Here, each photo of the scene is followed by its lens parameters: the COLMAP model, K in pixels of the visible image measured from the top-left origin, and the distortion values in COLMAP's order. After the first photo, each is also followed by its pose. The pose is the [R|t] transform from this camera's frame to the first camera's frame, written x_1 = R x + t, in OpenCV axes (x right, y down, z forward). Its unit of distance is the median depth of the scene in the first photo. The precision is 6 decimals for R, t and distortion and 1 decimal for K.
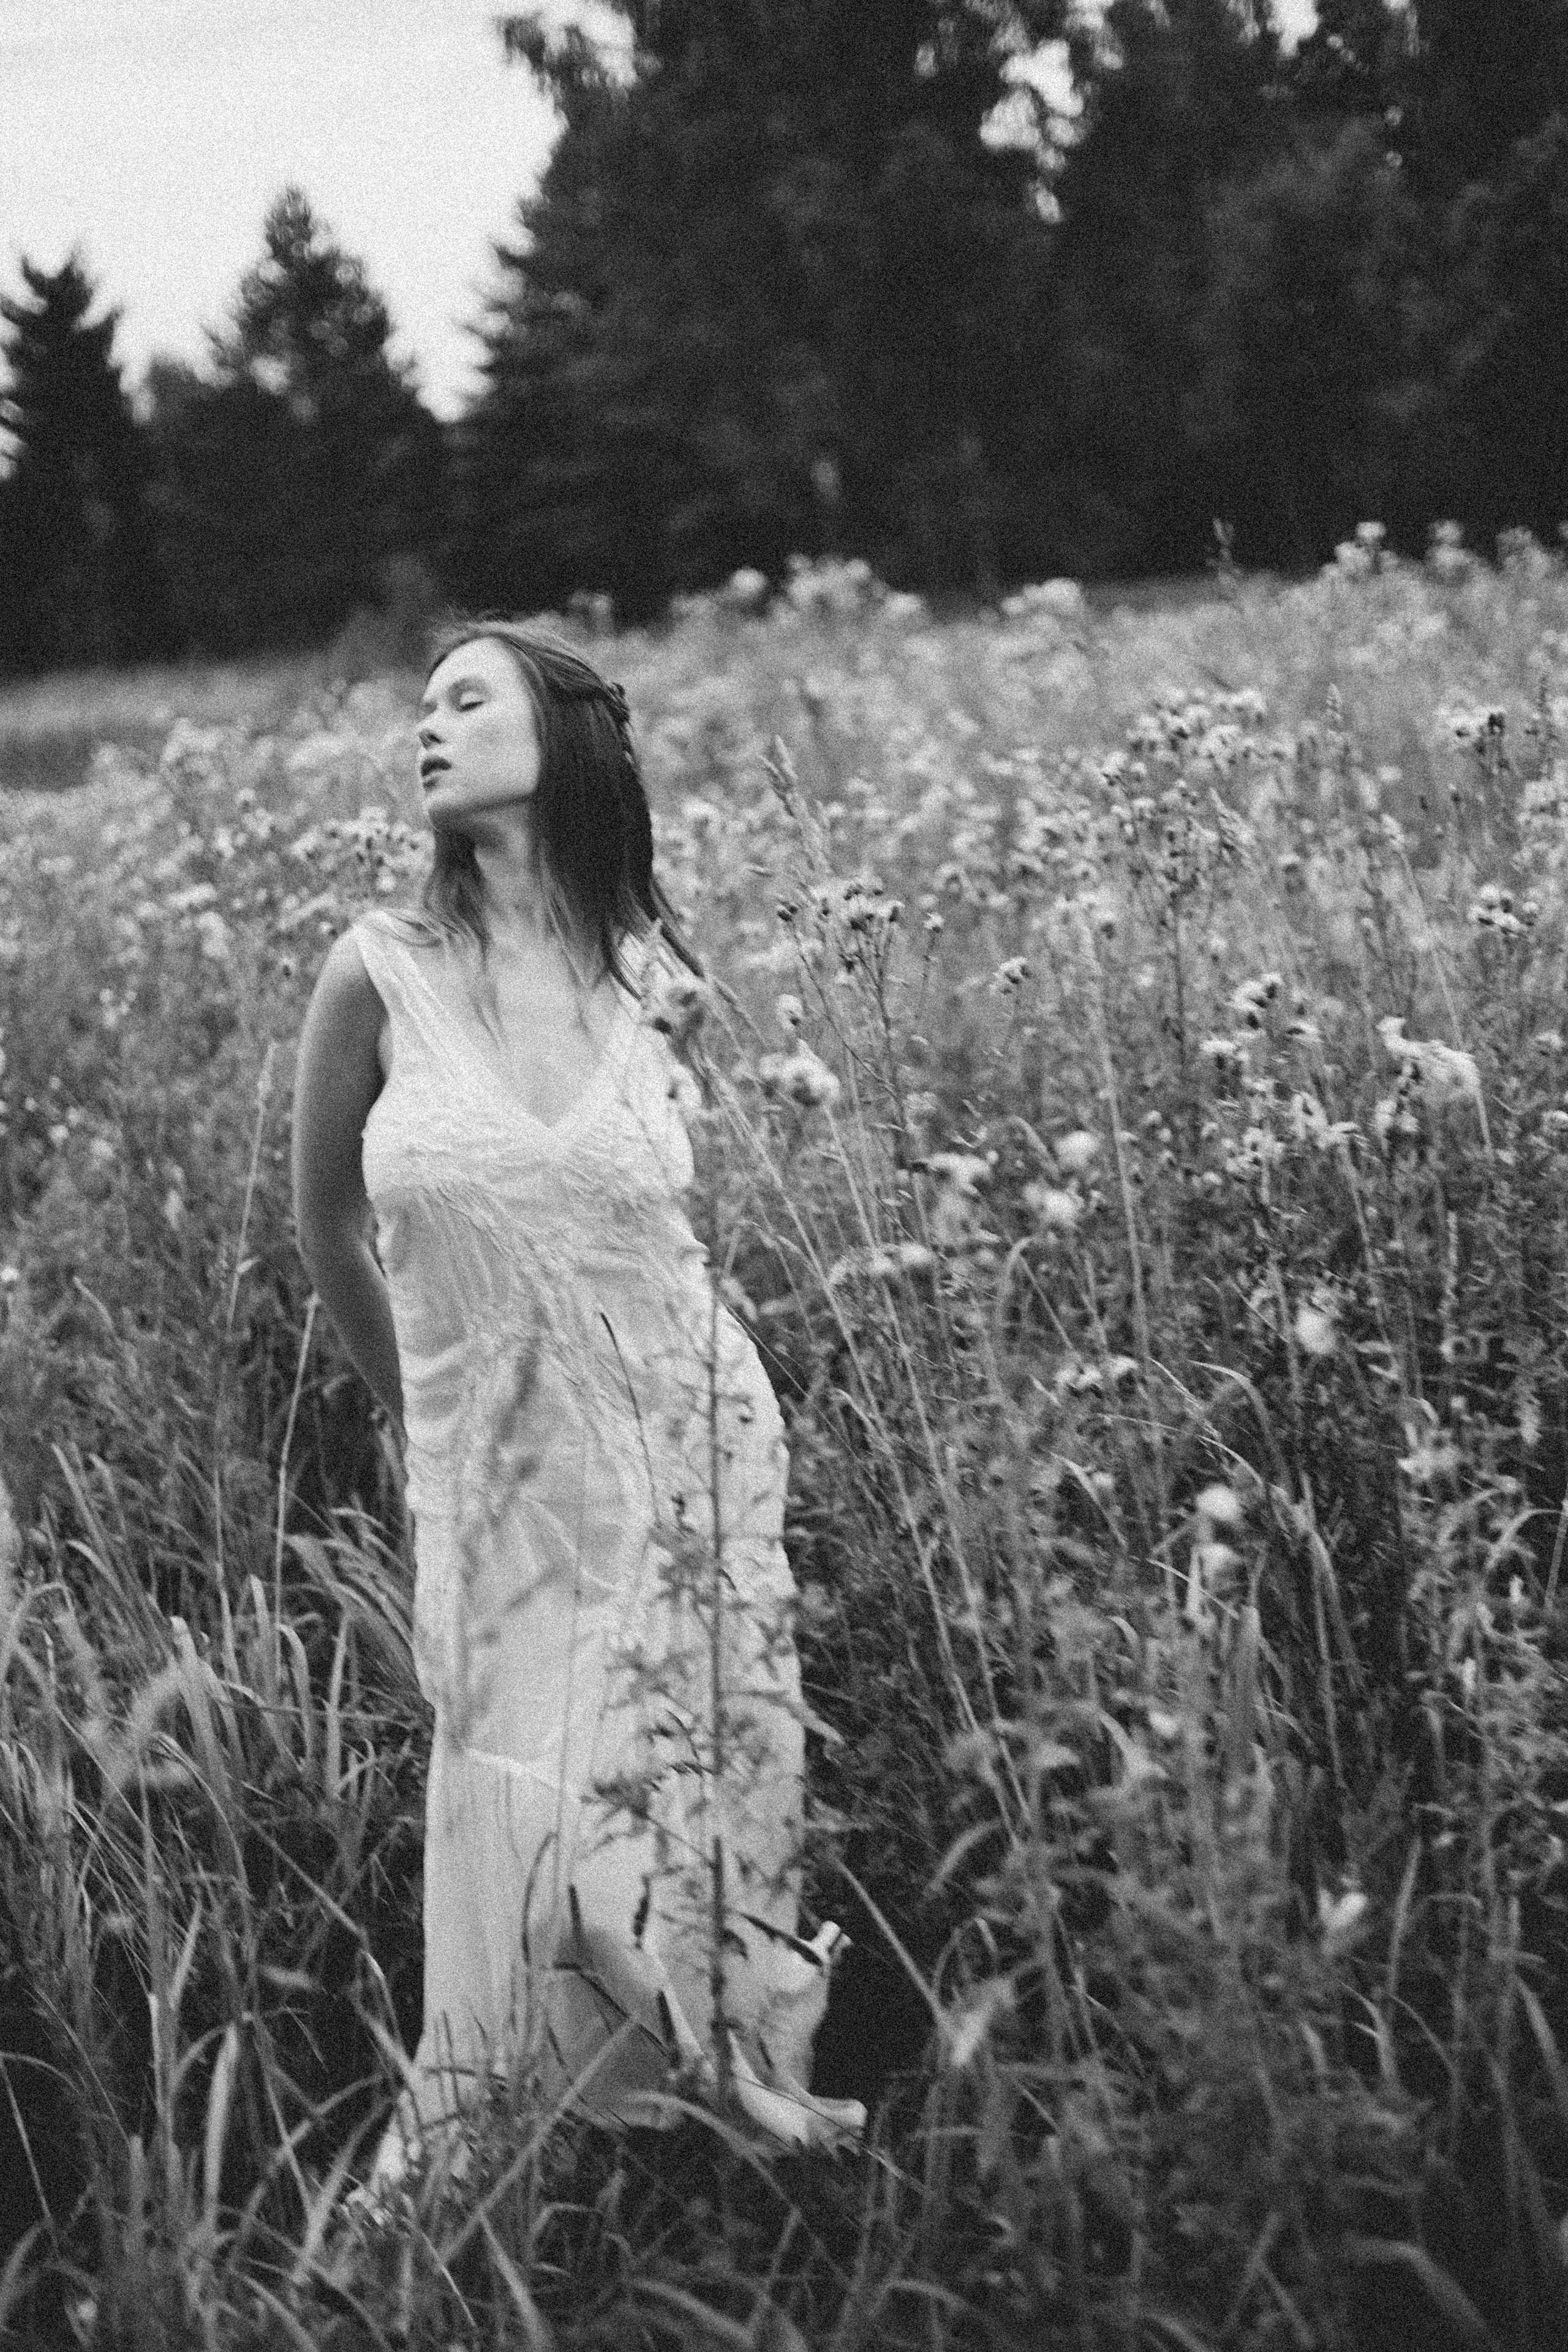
lens RADIAL K [[3359.3, 0, 784.0], [0, 3359.3, 1176.0], [0, 0, 1]] dist [0.018385, 0.058457]
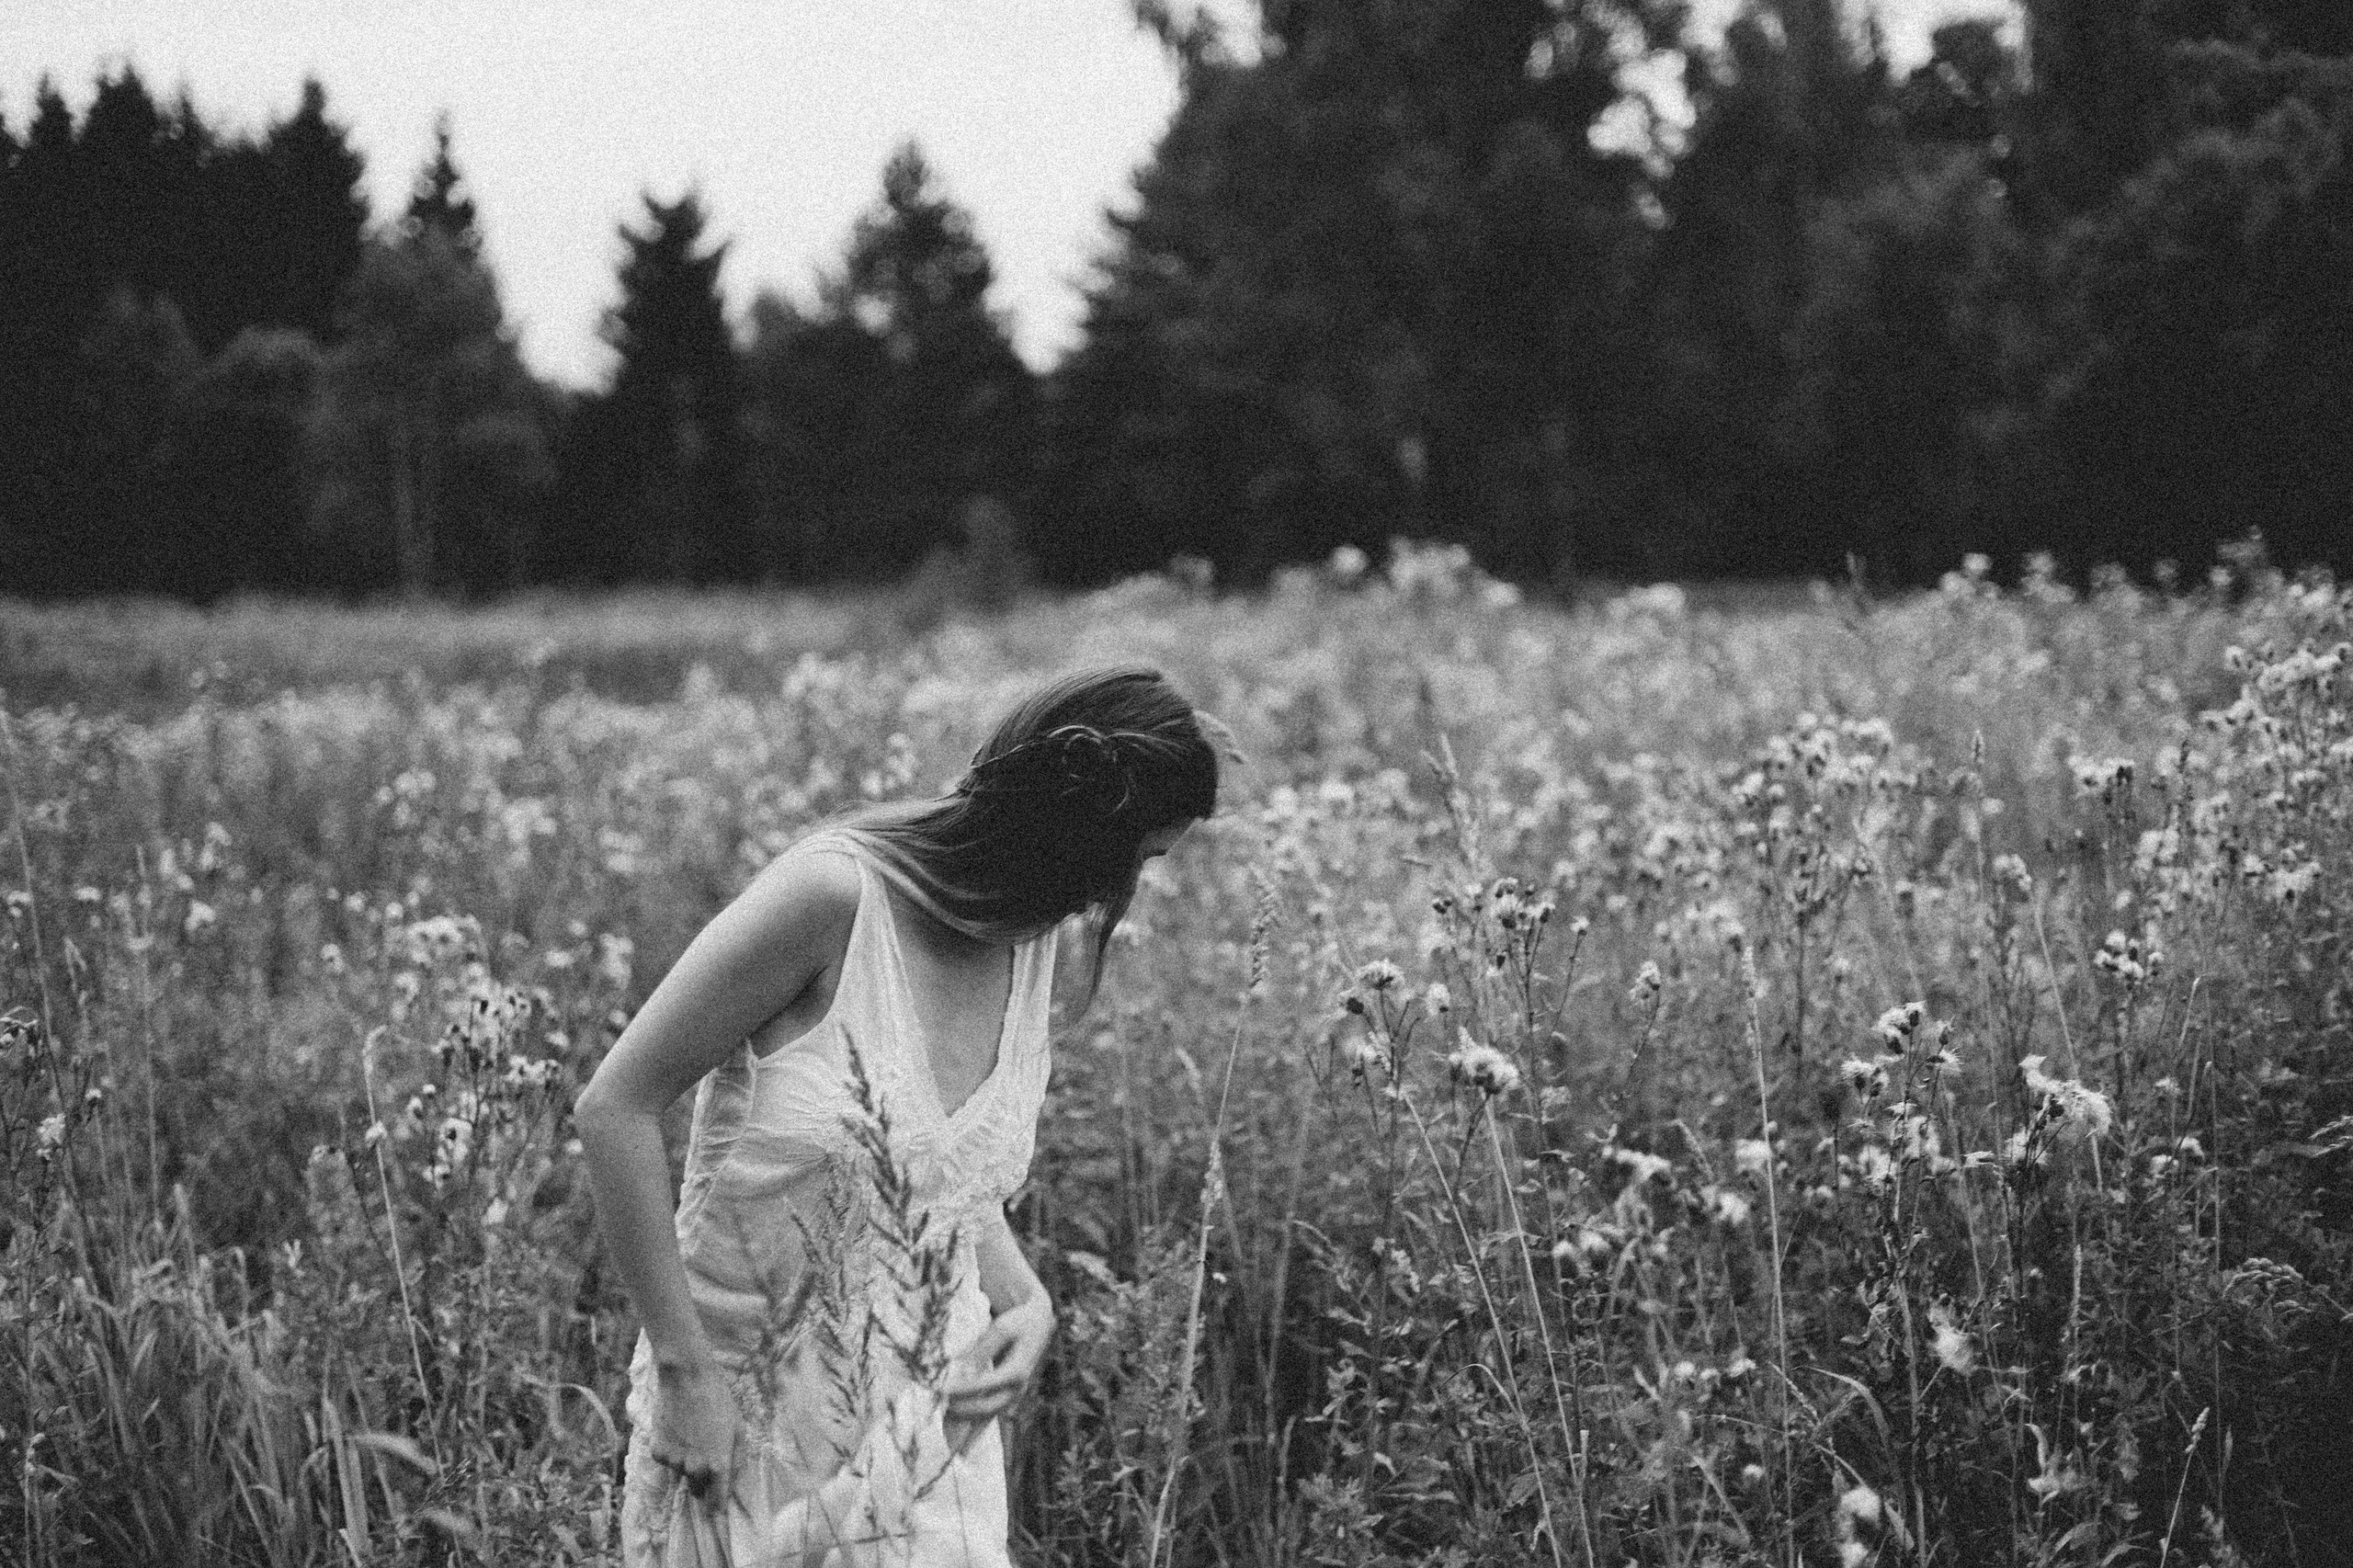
lens RADIAL K [[3421.8, 0, 1176.5], [0, 3421.8, 784.0], [0, 0, 1]] dist [-0.024206, 0.314929]
pose [[0.995734, 0.080864, -0.044440, -0.010985], [-0.085059, 0.991096, -0.102437, 0.000348], [0.035761, 0.105780, 0.993746, -0.020099]]
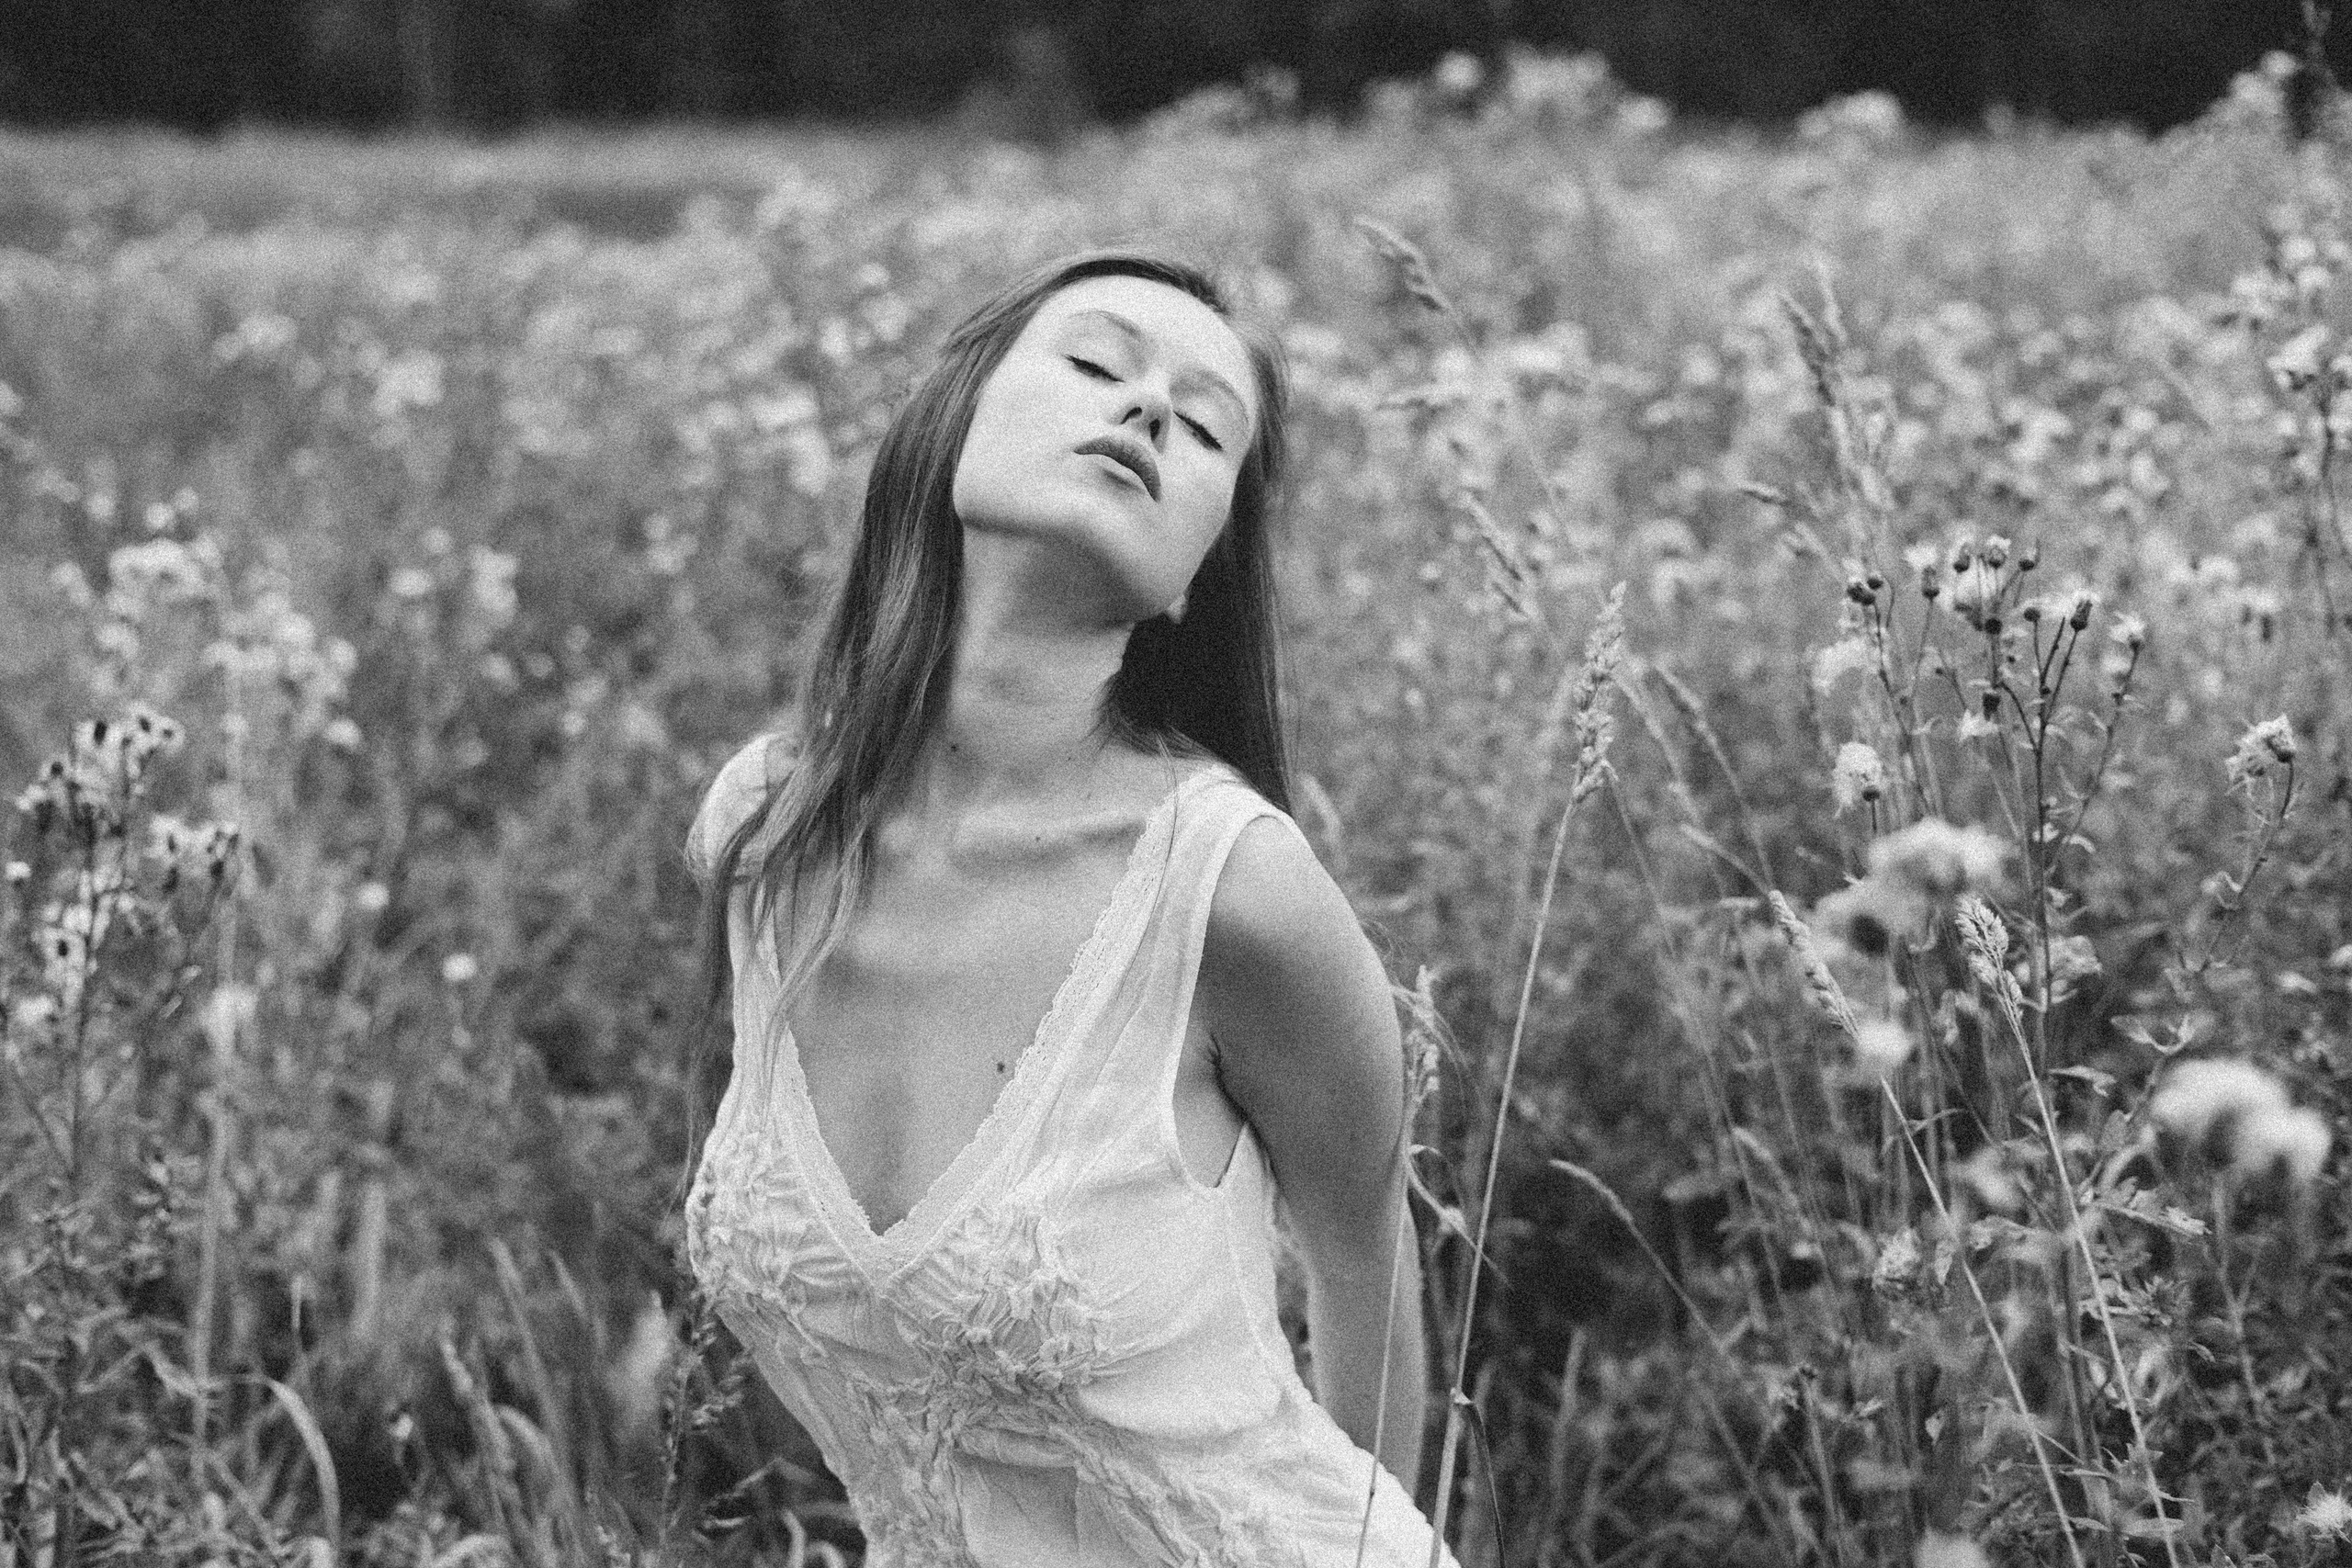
lens RADIAL K [[3420.1, 0, 1176.0], [0, 3420.1, 784.0], [0, 0, 1]] dist [-0.024206, 0.314929]
pose [[0.994250, 0.095336, -0.048762, -0.022795], [-0.094078, 0.995186, 0.027464, -0.014521], [0.051146, -0.022718, 0.998433, 0.125790]]
